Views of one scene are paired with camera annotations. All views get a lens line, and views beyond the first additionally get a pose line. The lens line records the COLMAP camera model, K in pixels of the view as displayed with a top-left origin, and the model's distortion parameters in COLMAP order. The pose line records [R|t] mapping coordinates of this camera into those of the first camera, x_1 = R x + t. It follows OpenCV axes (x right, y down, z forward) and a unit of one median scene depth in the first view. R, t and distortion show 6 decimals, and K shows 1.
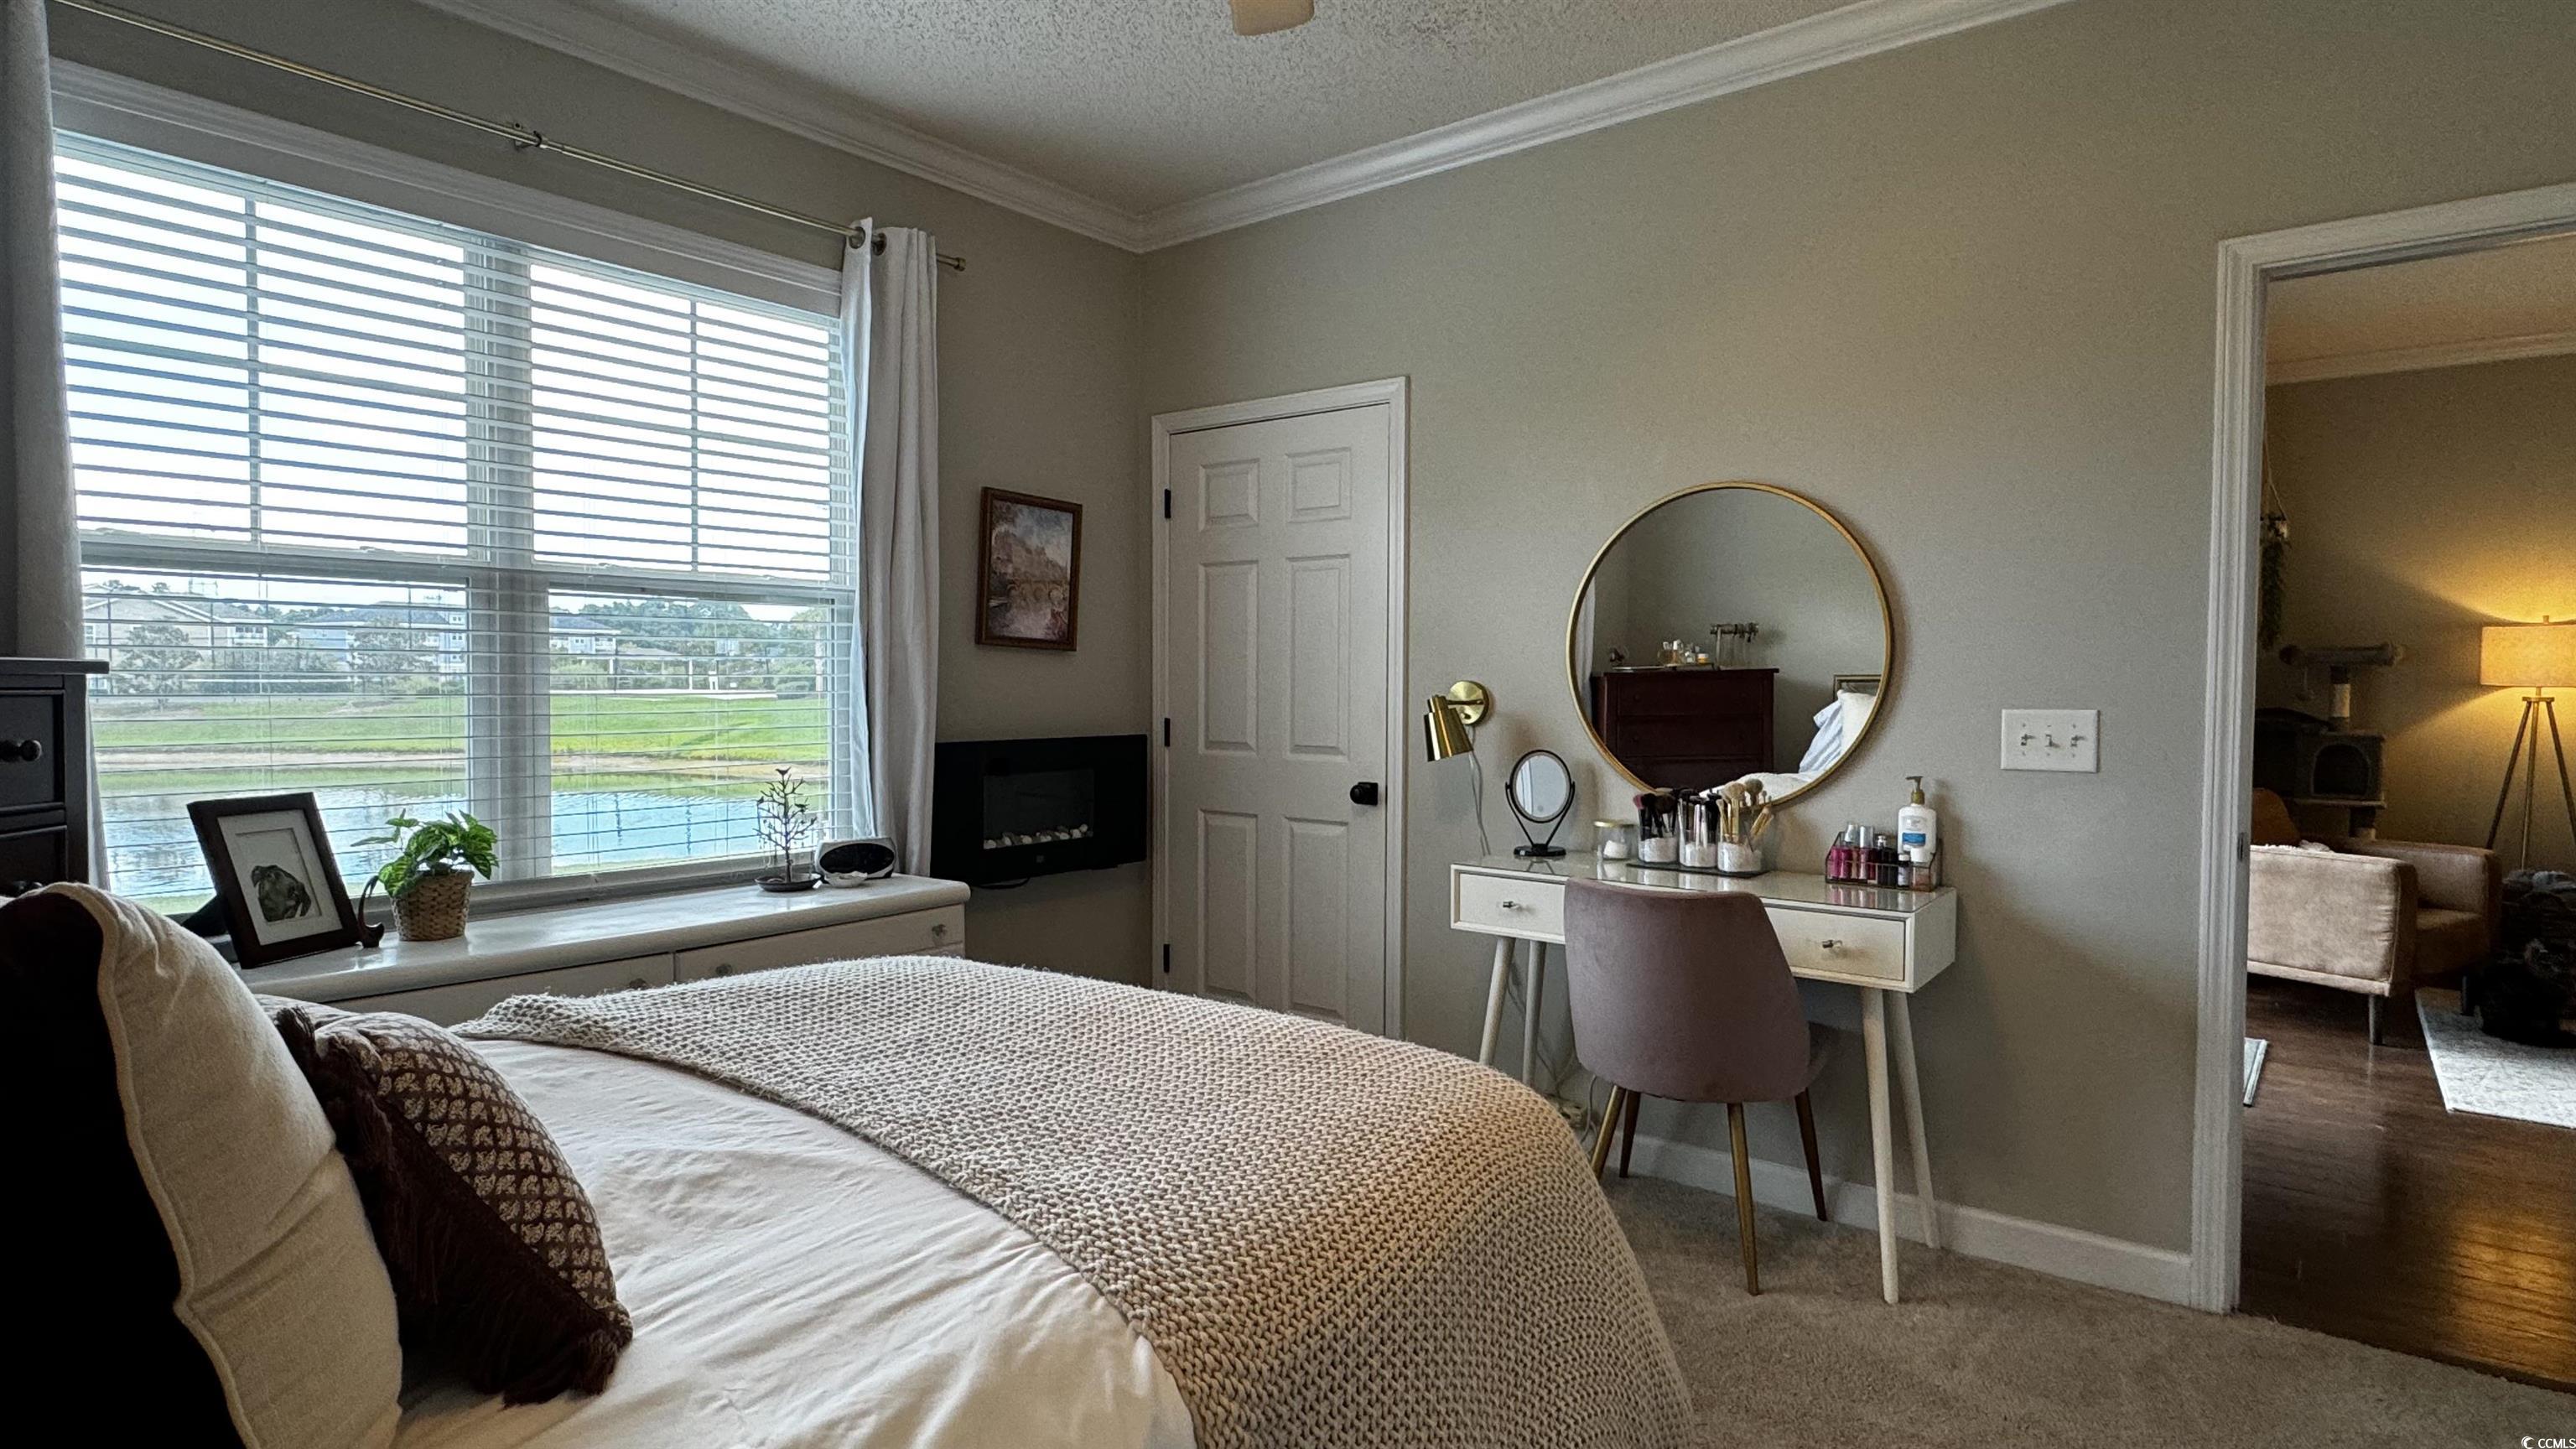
lens RADIAL K [[1345.8, 0, 1288.0], [0, 1345.8, 724.5], [0, 0, 1]] dist [-0.002413, -0.000723]
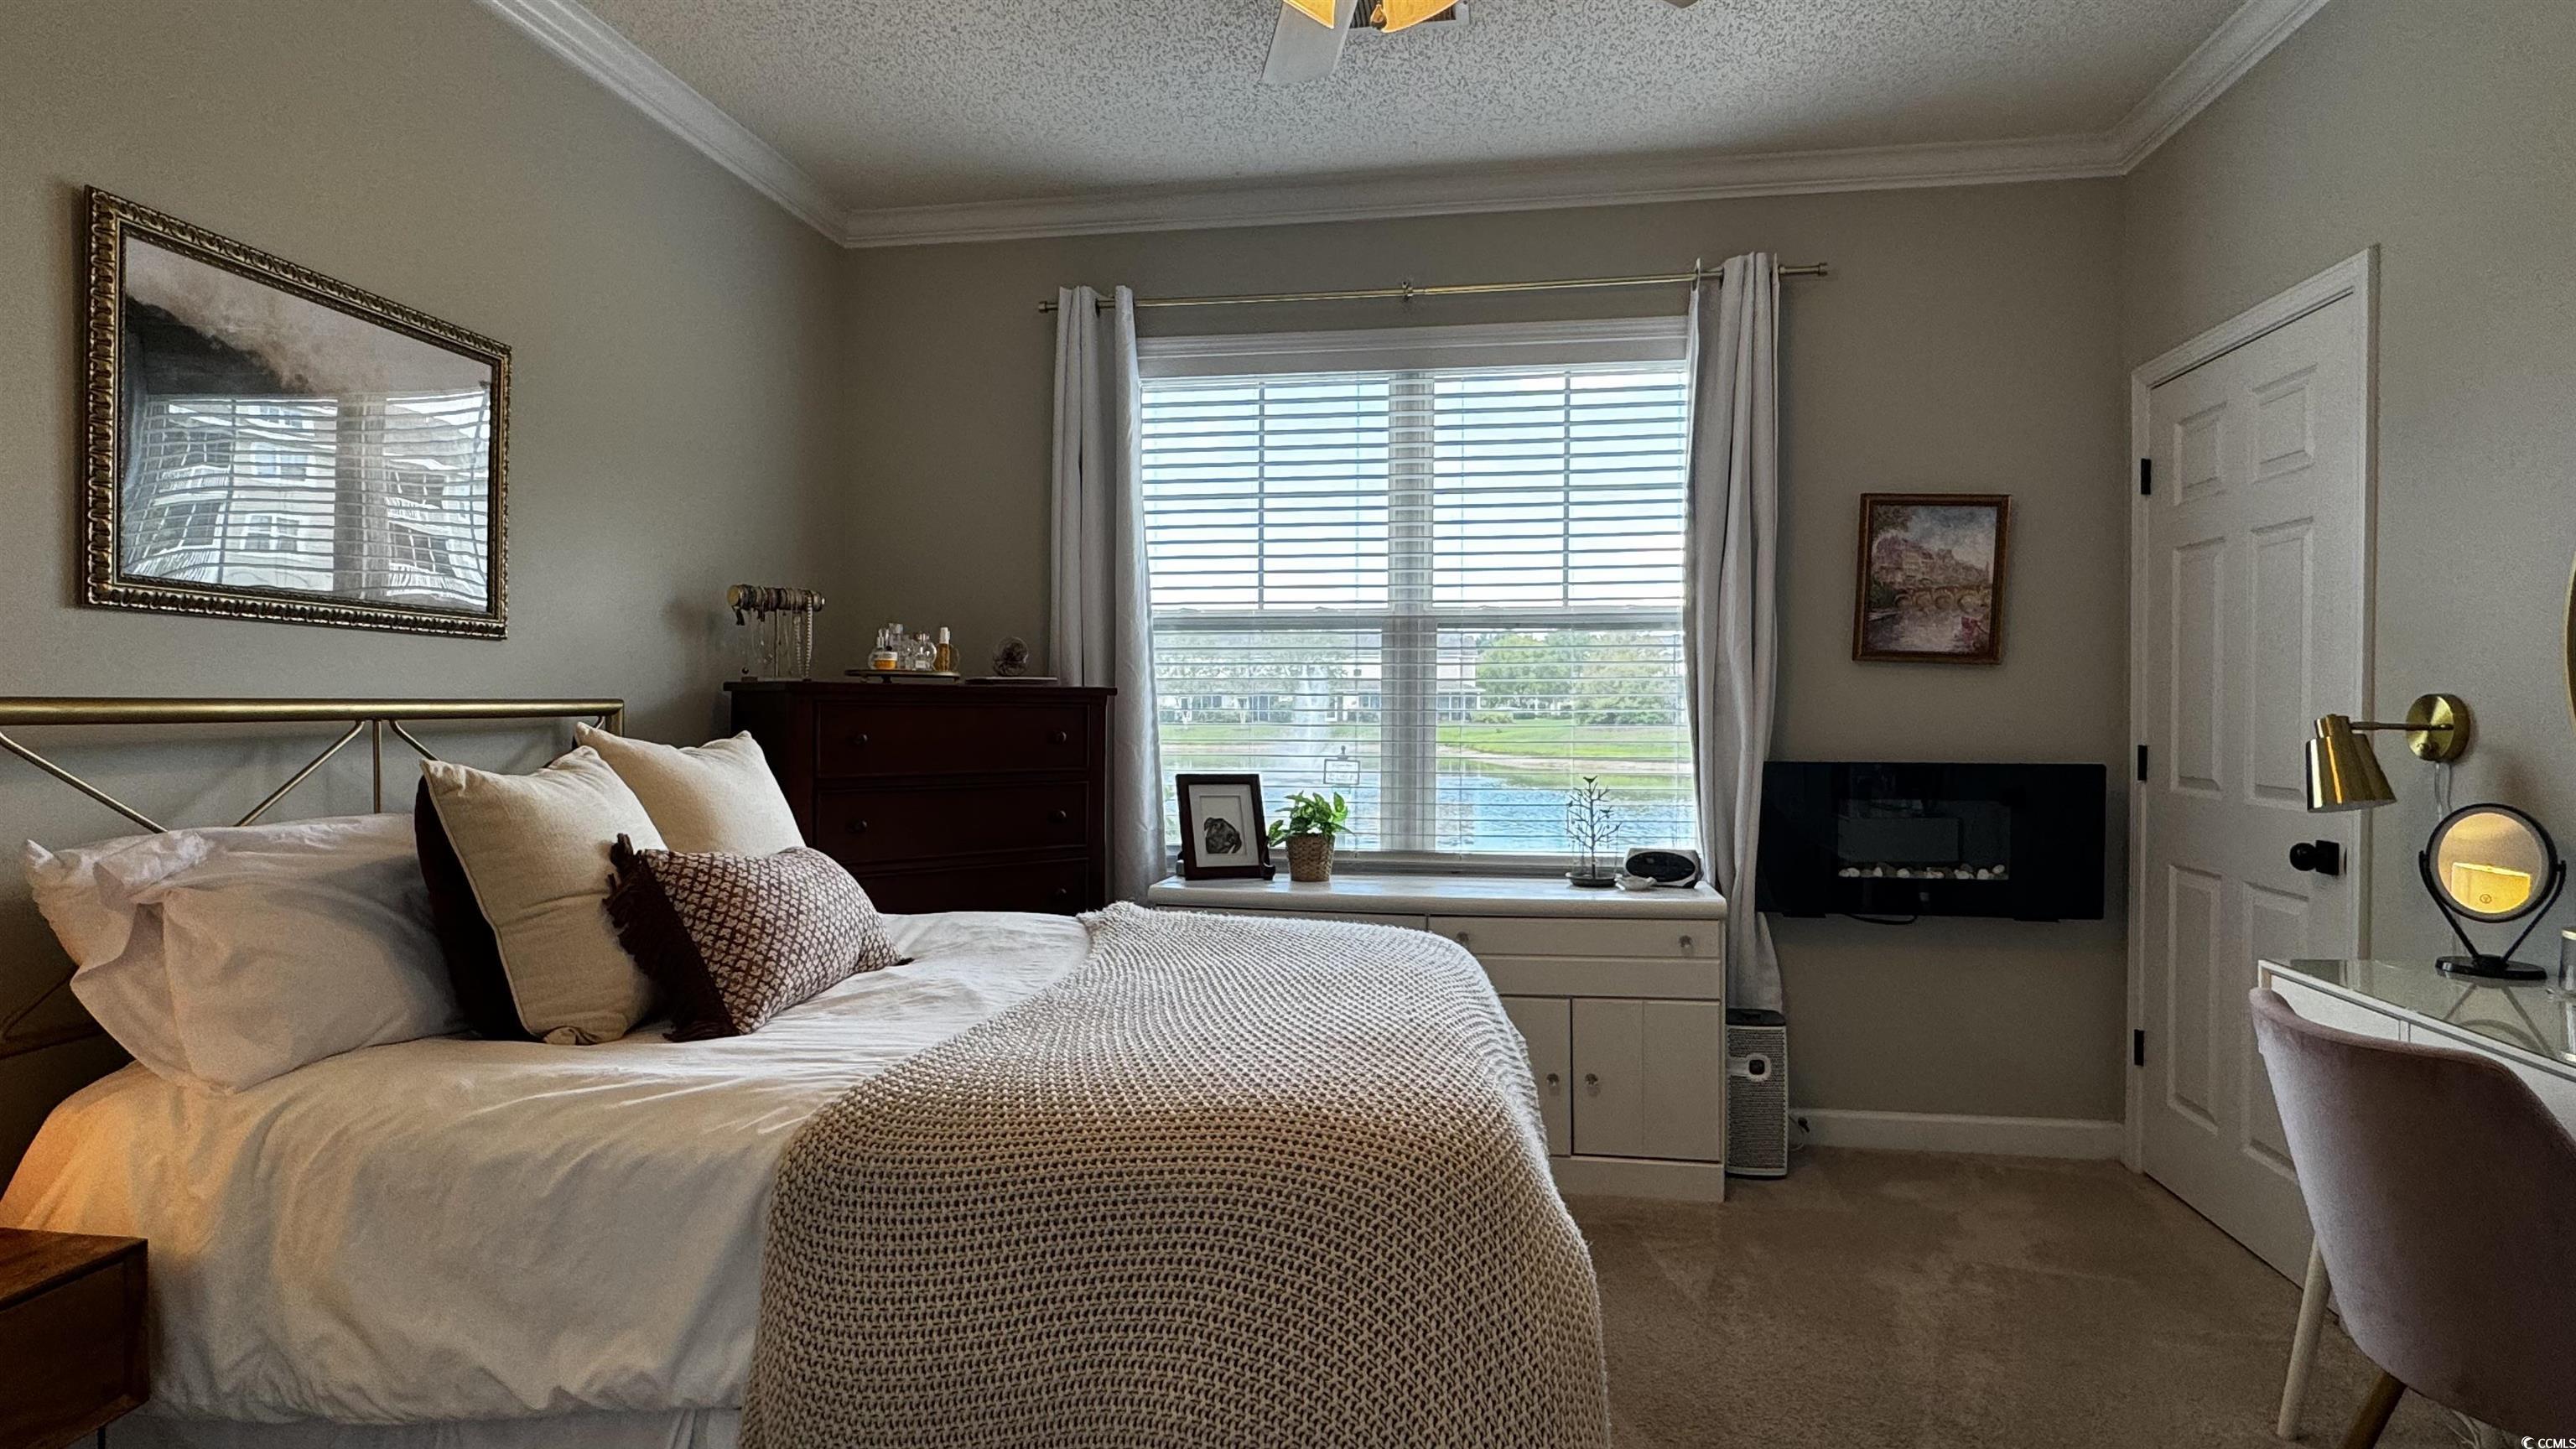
lens RADIAL K [[1344.7, 0, 1282.2], [0, 1344.7, 718.1], [0, 0, 1]] dist [-0.003676, -0.001440]
pose [[0.483878, 0.005686, -0.875117, 0.451664], [-0.027805, 0.999574, -0.008879, 0.000479], [0.874694, 0.028629, 0.483830, 0.215414]]
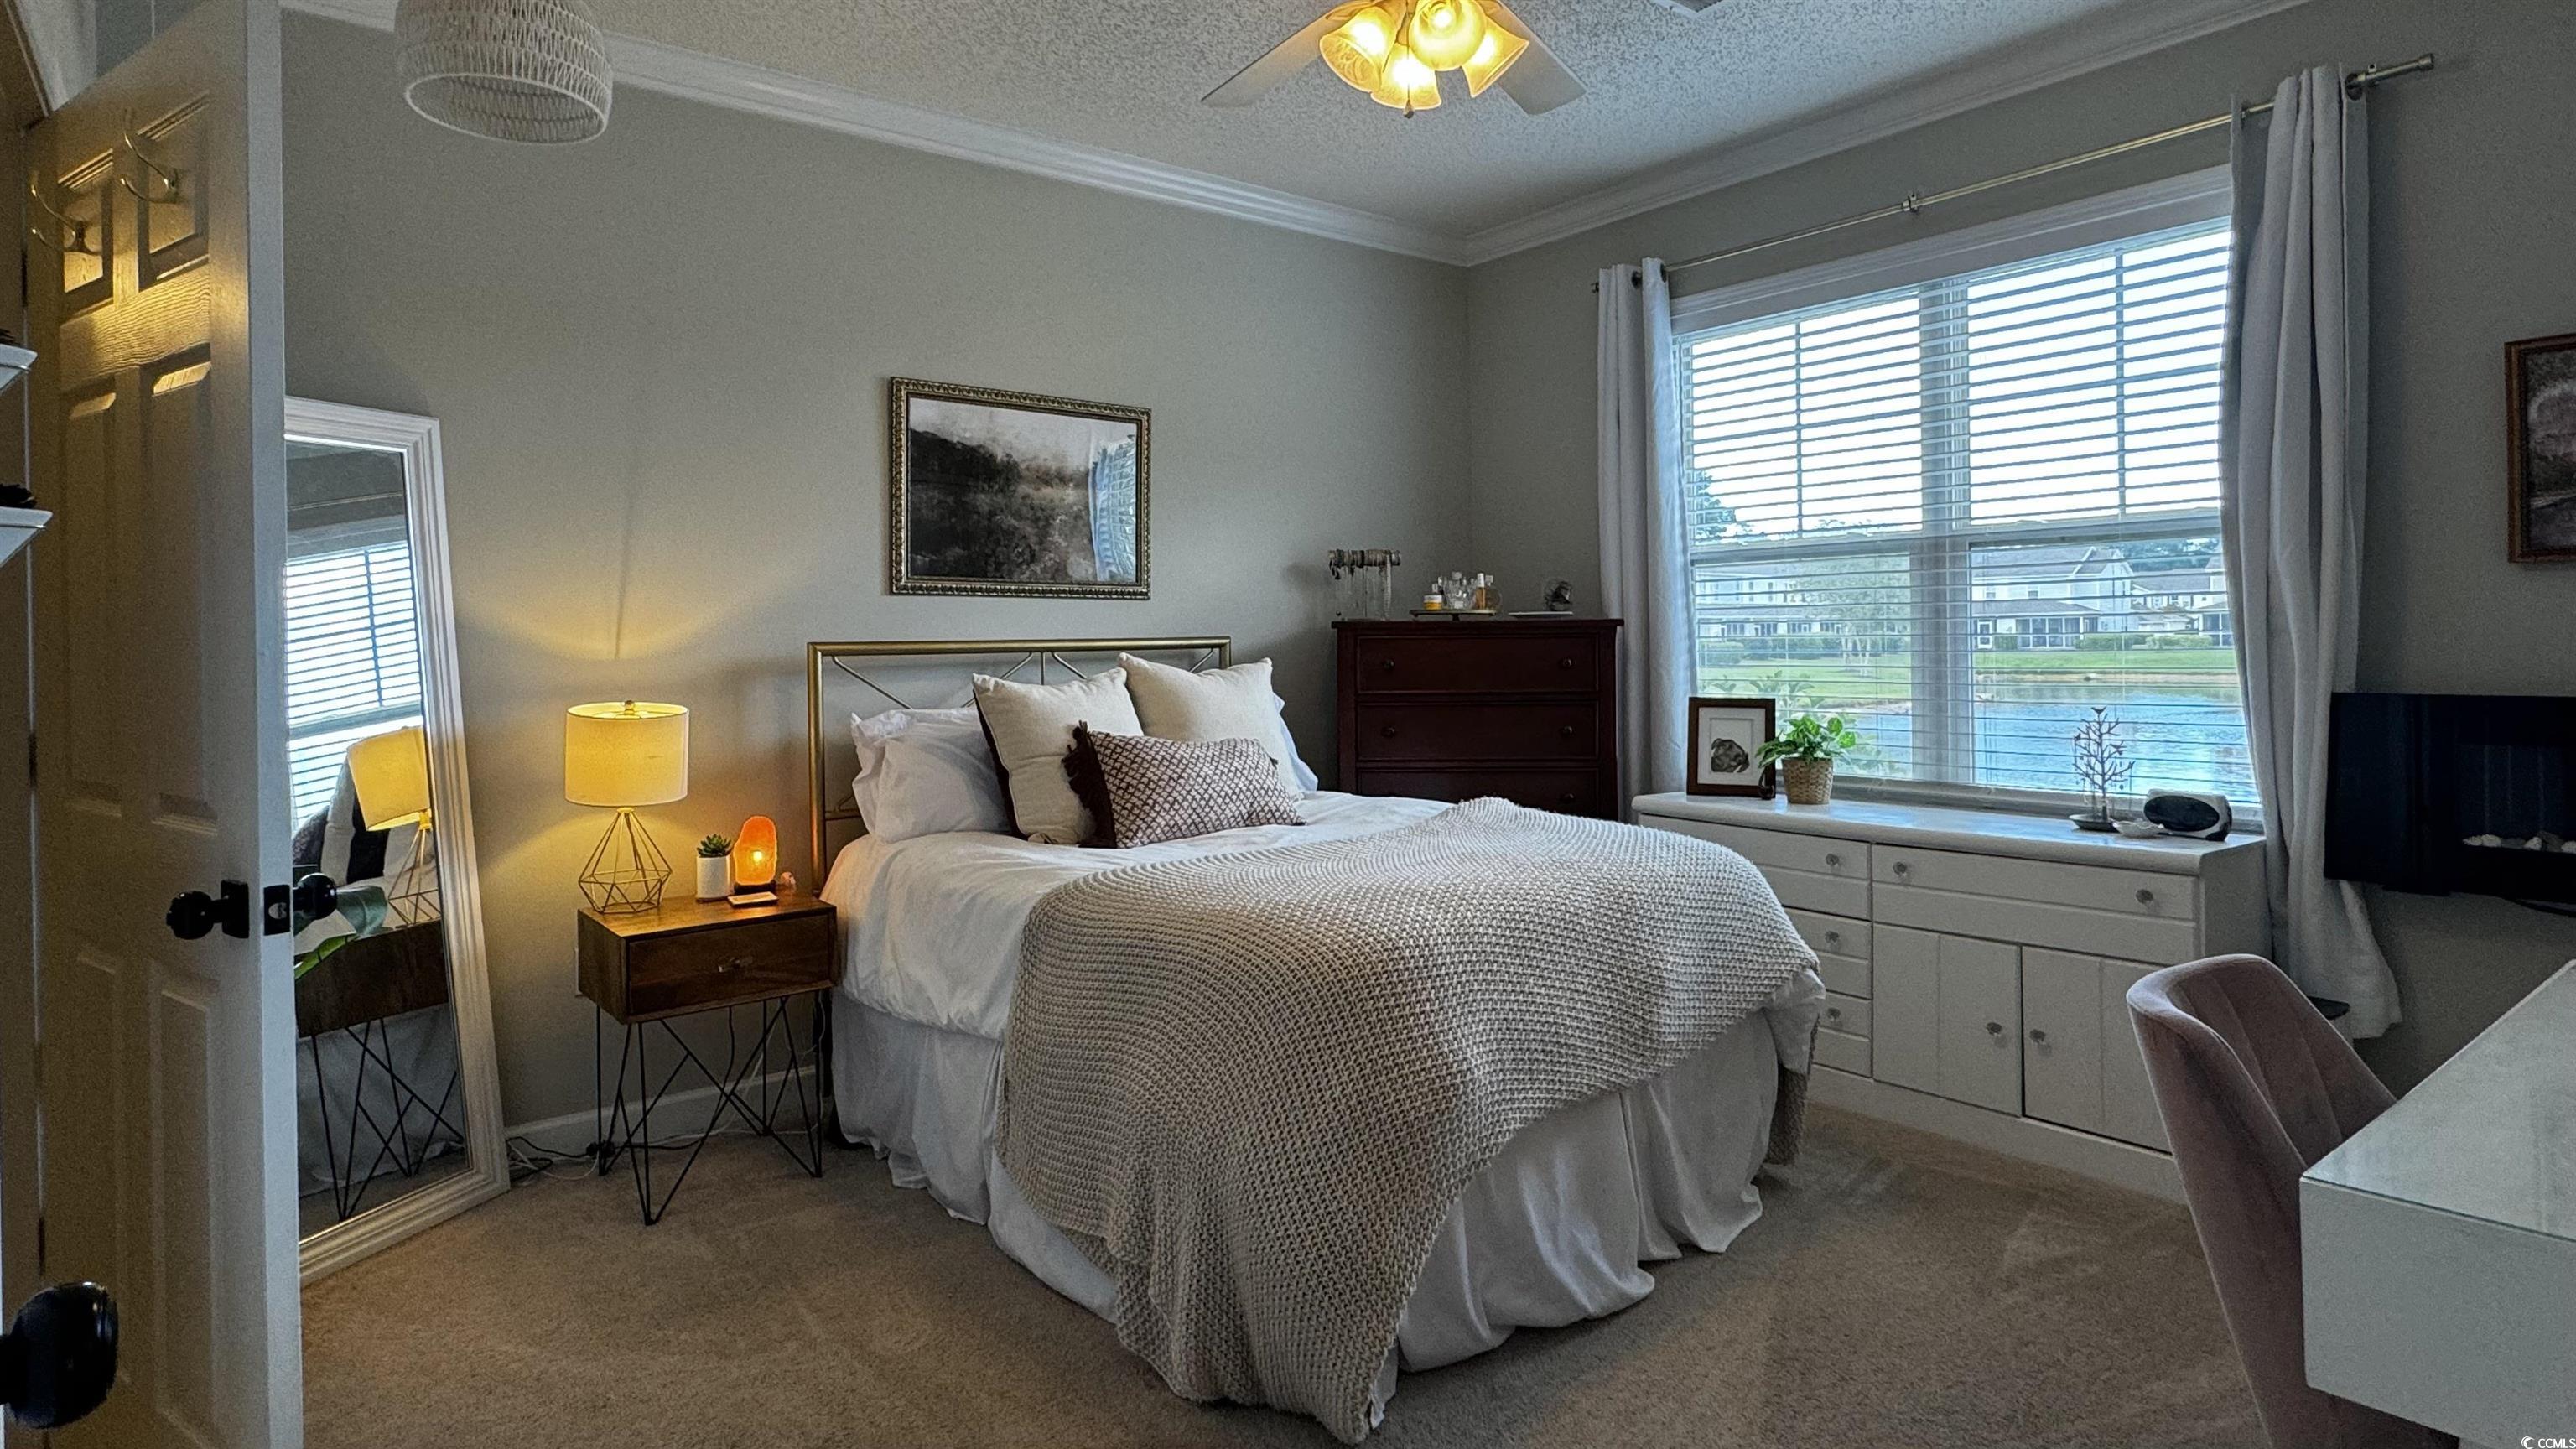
lens RADIAL K [[1350.6, 0, 1293.1], [0, 1350.6, 629.8], [0, 0, 1]] dist [0.000212, -0.000166]
pose [[-0.238170, -0.007502, -0.971194, 0.695791], [-0.017577, 0.999840, -0.003413, -0.010397], [0.971064, 0.016258, -0.238264, 0.614243]]
